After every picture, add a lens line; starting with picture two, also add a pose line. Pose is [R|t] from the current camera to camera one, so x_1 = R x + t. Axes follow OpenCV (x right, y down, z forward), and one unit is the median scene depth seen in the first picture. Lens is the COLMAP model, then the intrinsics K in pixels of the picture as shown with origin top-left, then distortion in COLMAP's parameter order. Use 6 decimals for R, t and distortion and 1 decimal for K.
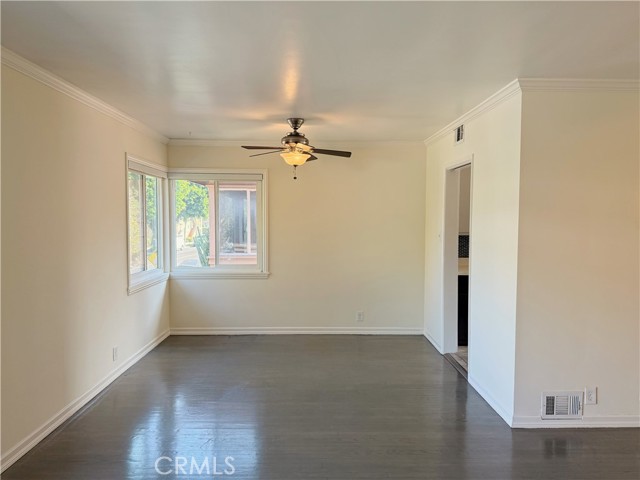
lens RADIAL K [[451.2, 0, 321.2], [0, 451.2, 235.4], [0, 0, 1]] dist [0.054383, -0.063563]
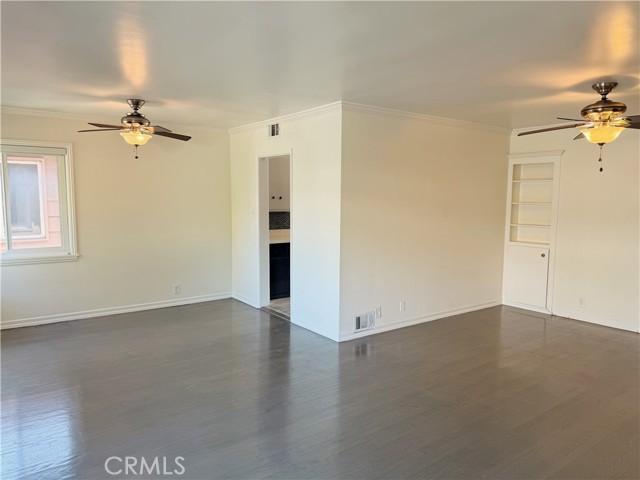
lens RADIAL K [[451.2, 0, 321.2], [0, 451.2, 237.6], [0, 0, 1]] dist [0.054383, -0.063563]
pose [[0.802224, -0.048868, 0.595019, -0.347533], [0.017988, 0.998170, 0.057726, 0.001857], [-0.596751, -0.035606, 0.801636, -0.084857]]
